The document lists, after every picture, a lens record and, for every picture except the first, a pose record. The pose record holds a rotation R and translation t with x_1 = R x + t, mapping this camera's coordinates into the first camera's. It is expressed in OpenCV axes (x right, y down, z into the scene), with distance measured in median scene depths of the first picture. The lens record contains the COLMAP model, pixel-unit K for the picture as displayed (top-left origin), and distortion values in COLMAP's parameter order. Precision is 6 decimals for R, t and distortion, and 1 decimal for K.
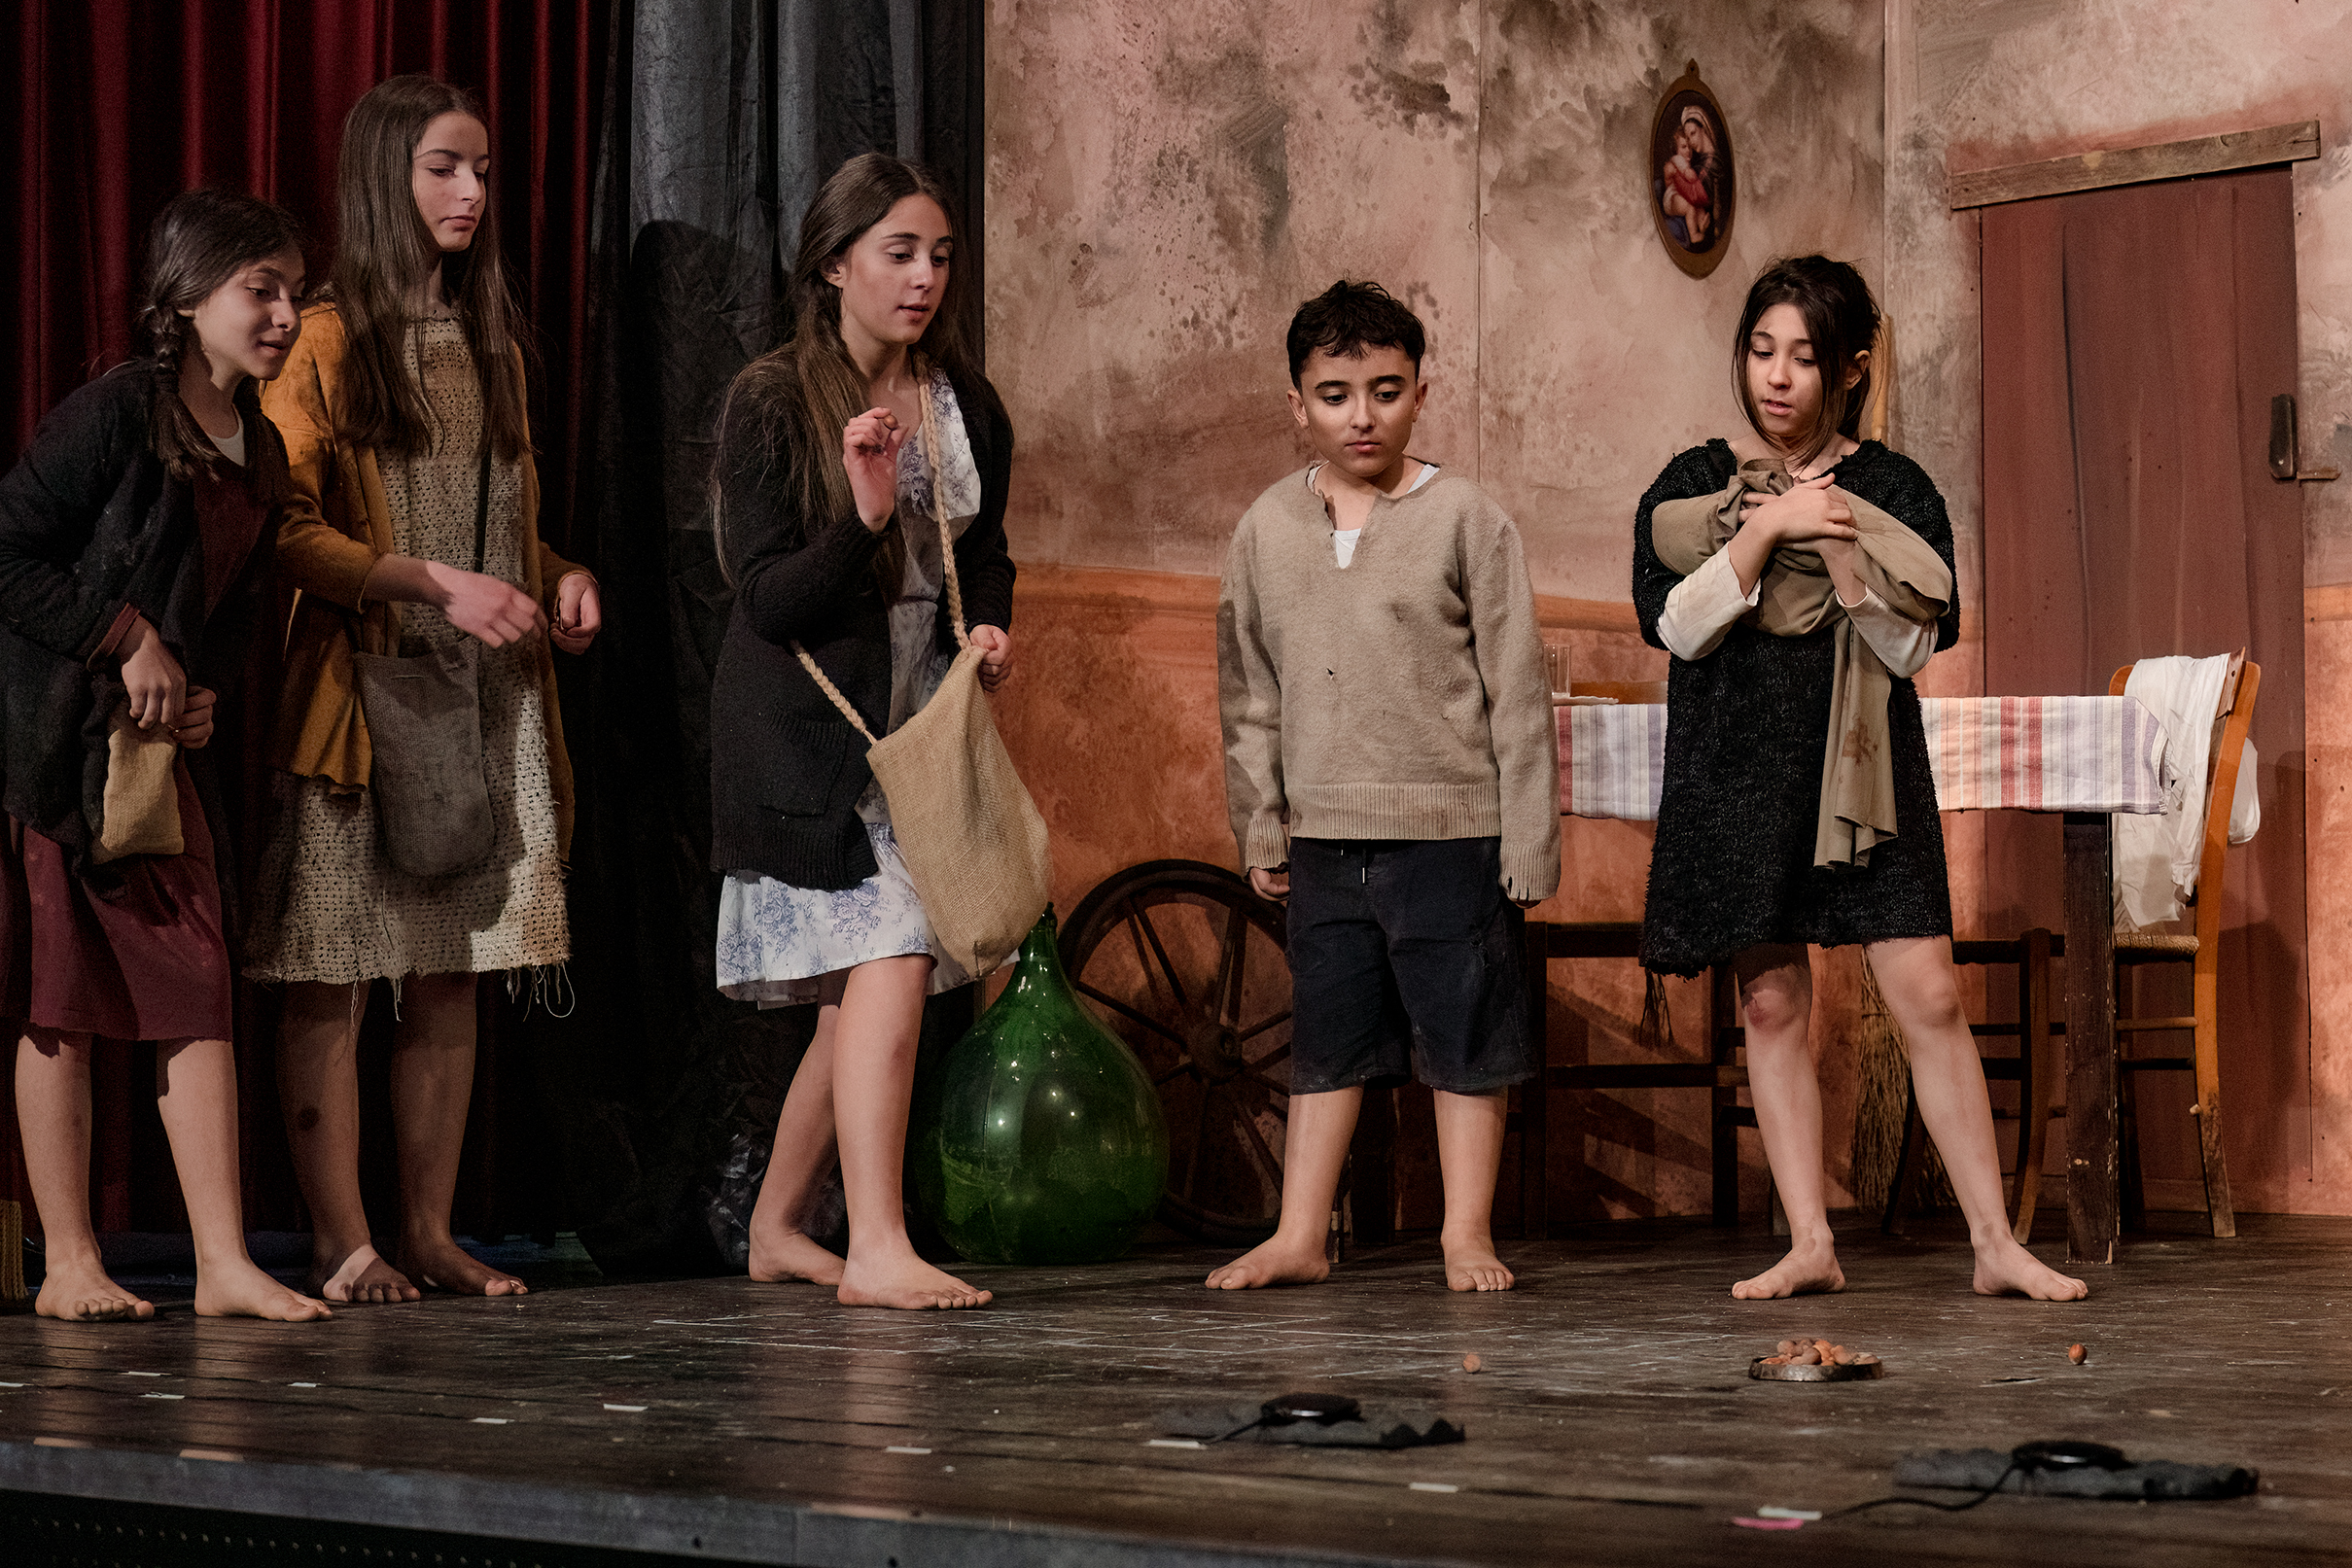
lens RADIAL K [[4886.5, 0, 1264.0], [0, 4886.5, 942.6], [0, 0, 1]] dist [0.012931, 0.040733]
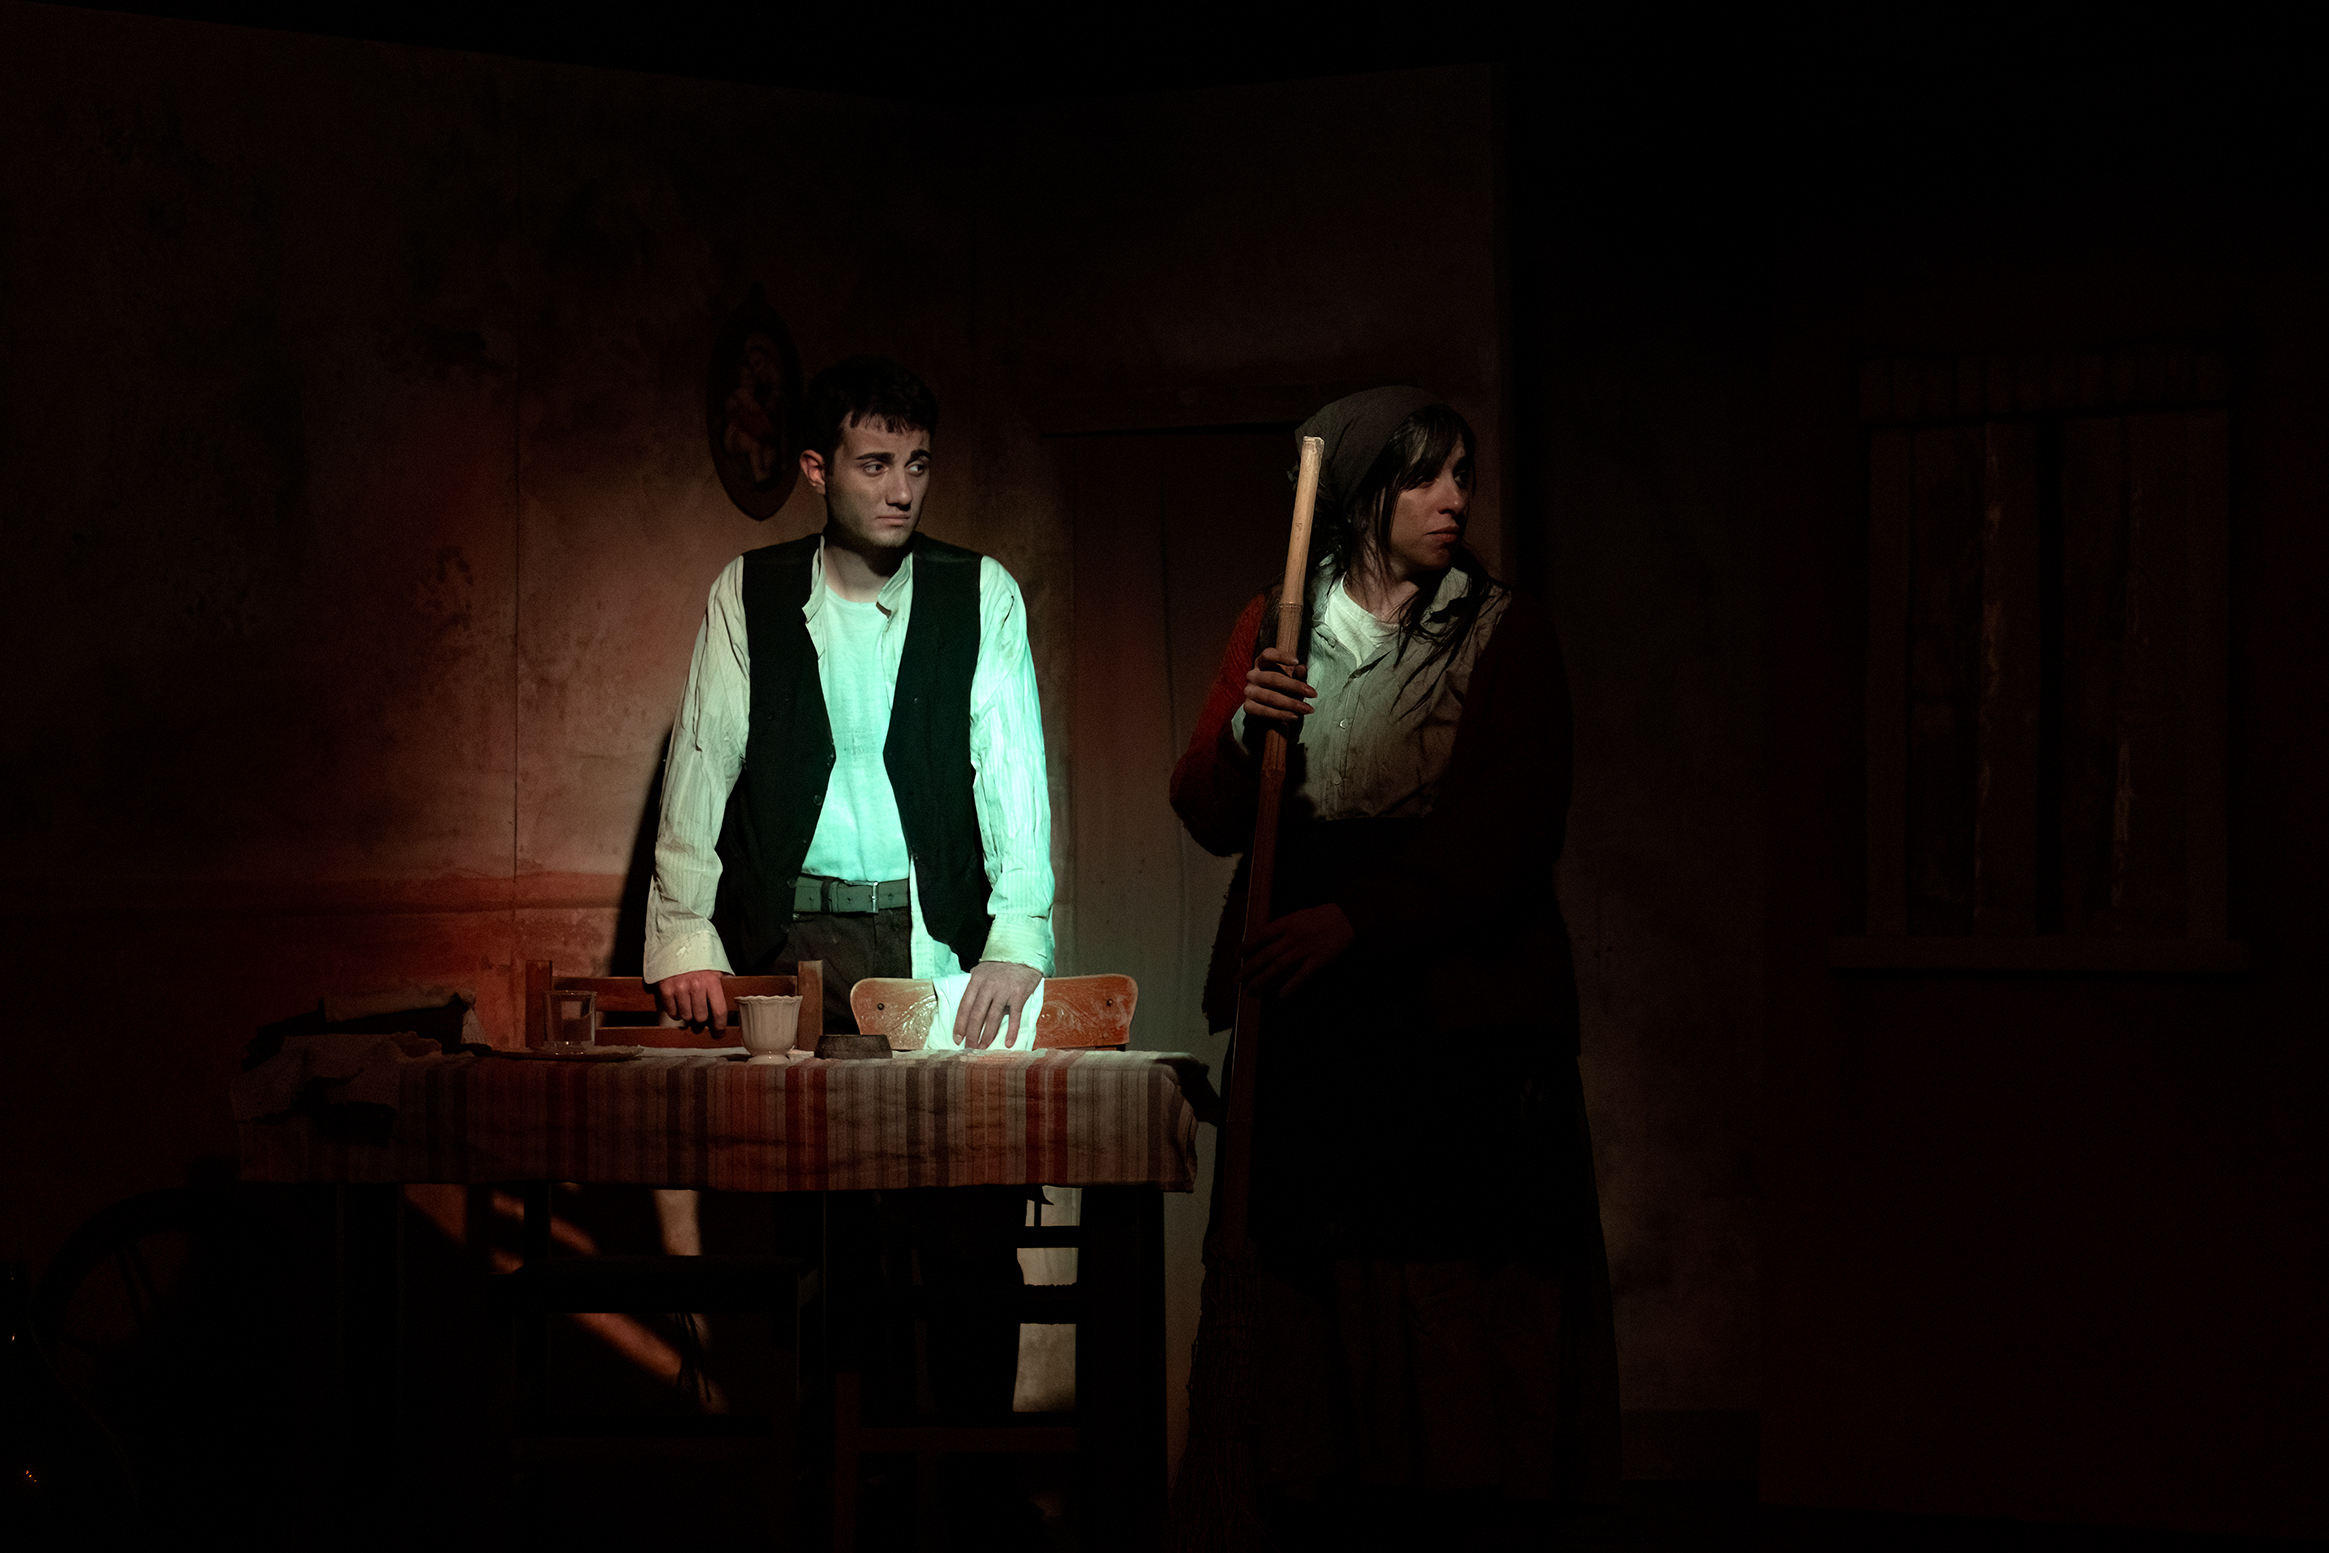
lens RADIAL K [[6867.4, 0, 1159.7], [0, 6867.4, 775.8], [0, 0, 1]] dist [0.261561, 1.223396]
pose [[0.994134, 0.007941, 0.107865, 0.024753], [-0.008612, 0.999946, 0.005757, -0.100142], [-0.107814, -0.006653, 0.994149, -0.313996]]
